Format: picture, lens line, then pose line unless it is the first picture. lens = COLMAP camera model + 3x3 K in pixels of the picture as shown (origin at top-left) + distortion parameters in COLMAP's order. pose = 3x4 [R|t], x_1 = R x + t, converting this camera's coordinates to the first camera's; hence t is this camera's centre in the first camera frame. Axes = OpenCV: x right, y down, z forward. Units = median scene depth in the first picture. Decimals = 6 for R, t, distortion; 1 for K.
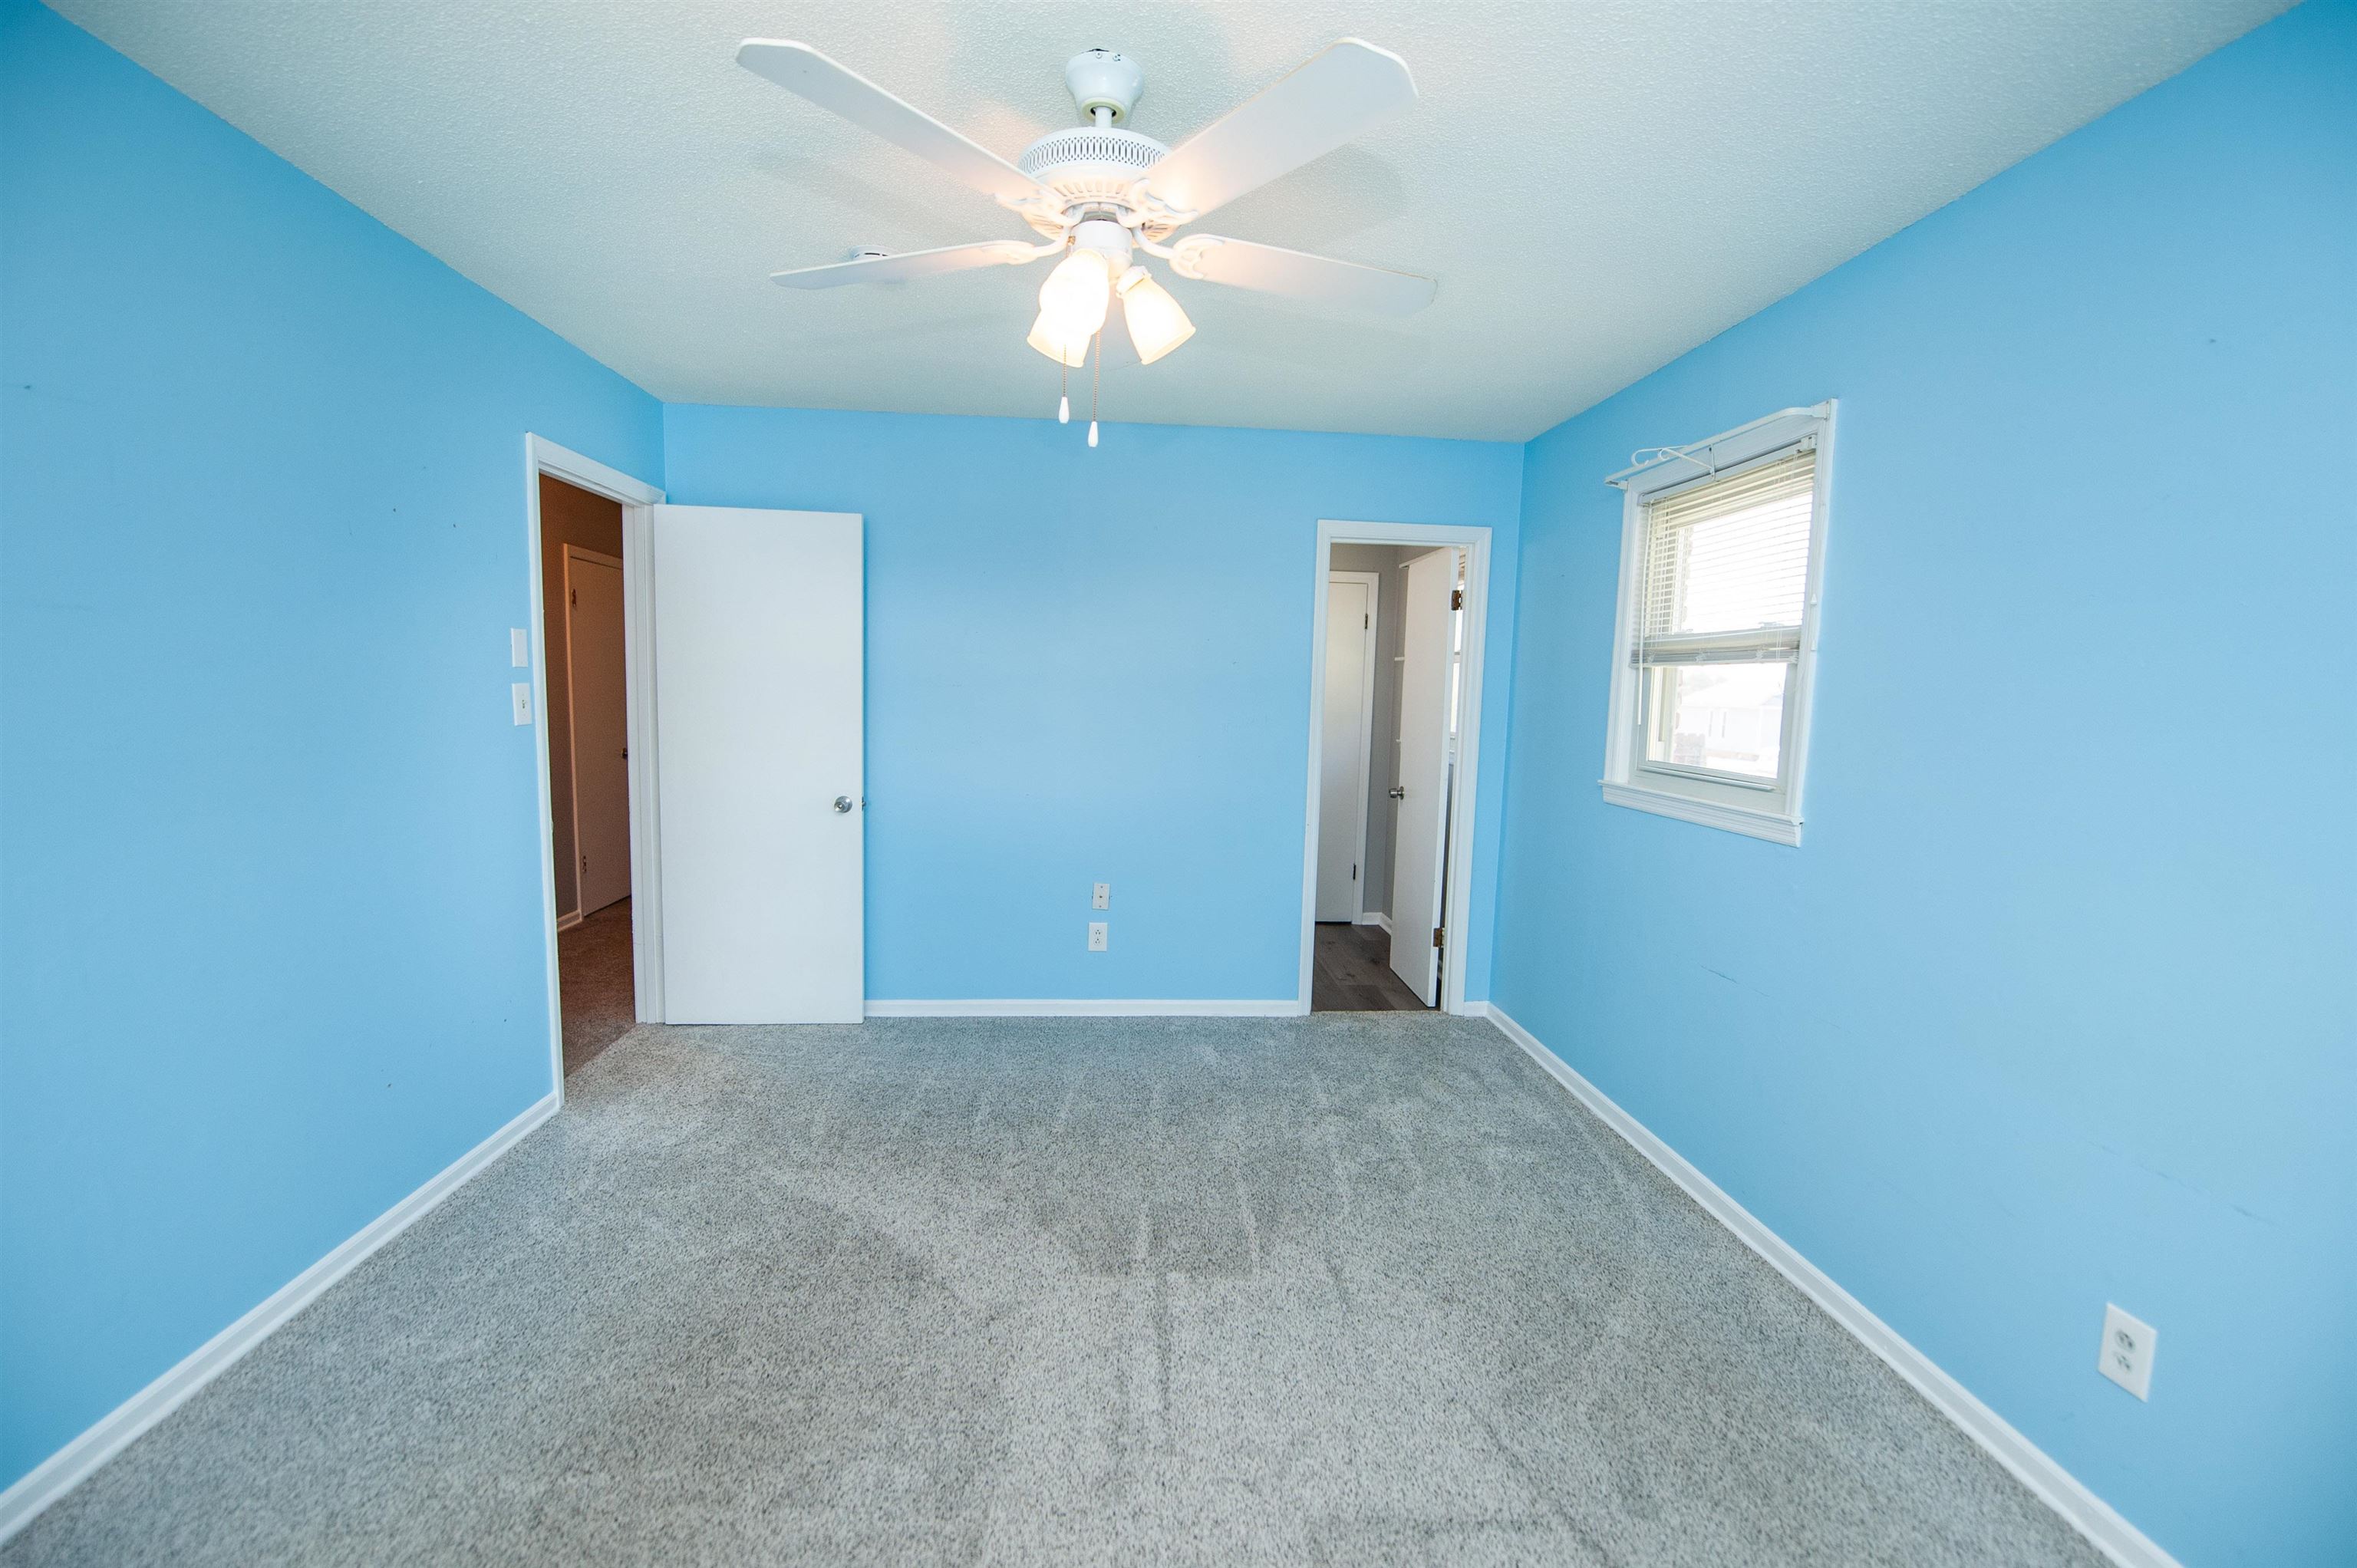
lens RADIAL K [[978.8, 0, 1178.5], [0, 978.8, 784.0], [0, 0, 1]] dist [-0.012735, -0.006879]
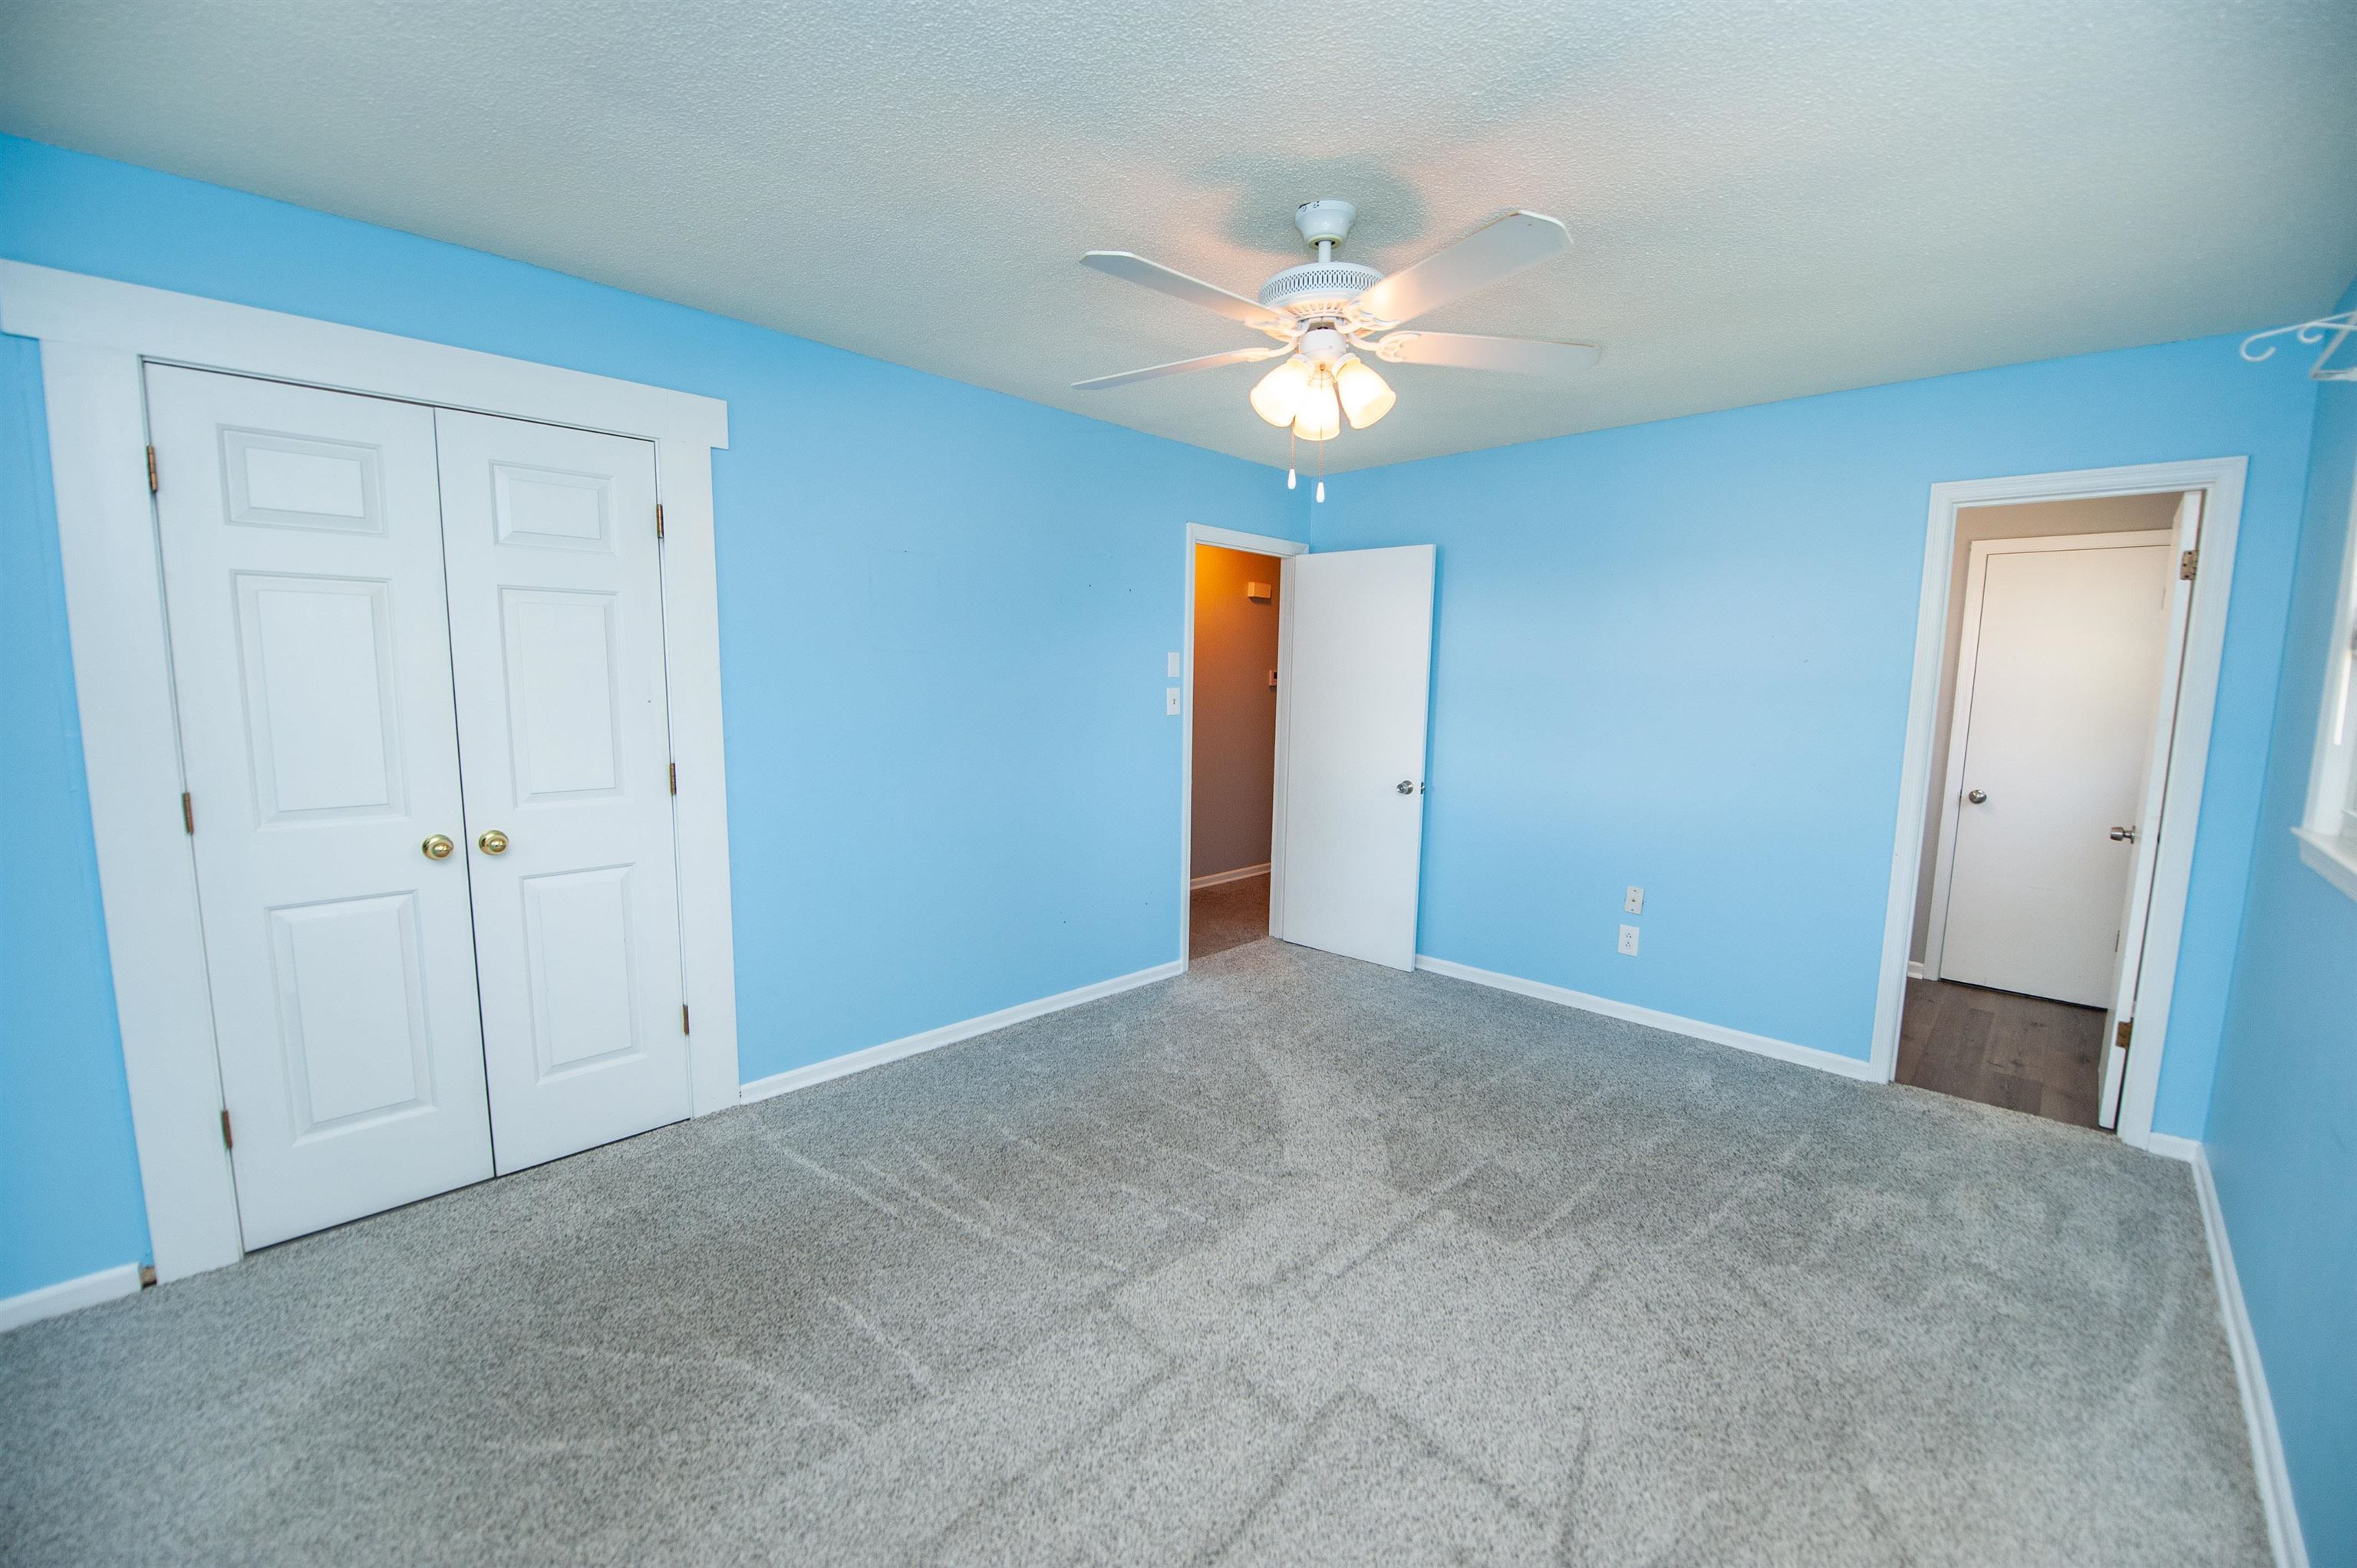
lens RADIAL K [[937.4, 0, 1178.5], [0, 937.4, 784.0], [0, 0, 1]] dist [-0.011027, -0.006191]
pose [[0.659125, 0.070447, -0.748726, 0.380380], [-0.070712, 0.996998, 0.031557, 0.000264], [0.748701, 0.032144, 0.662128, 0.028336]]
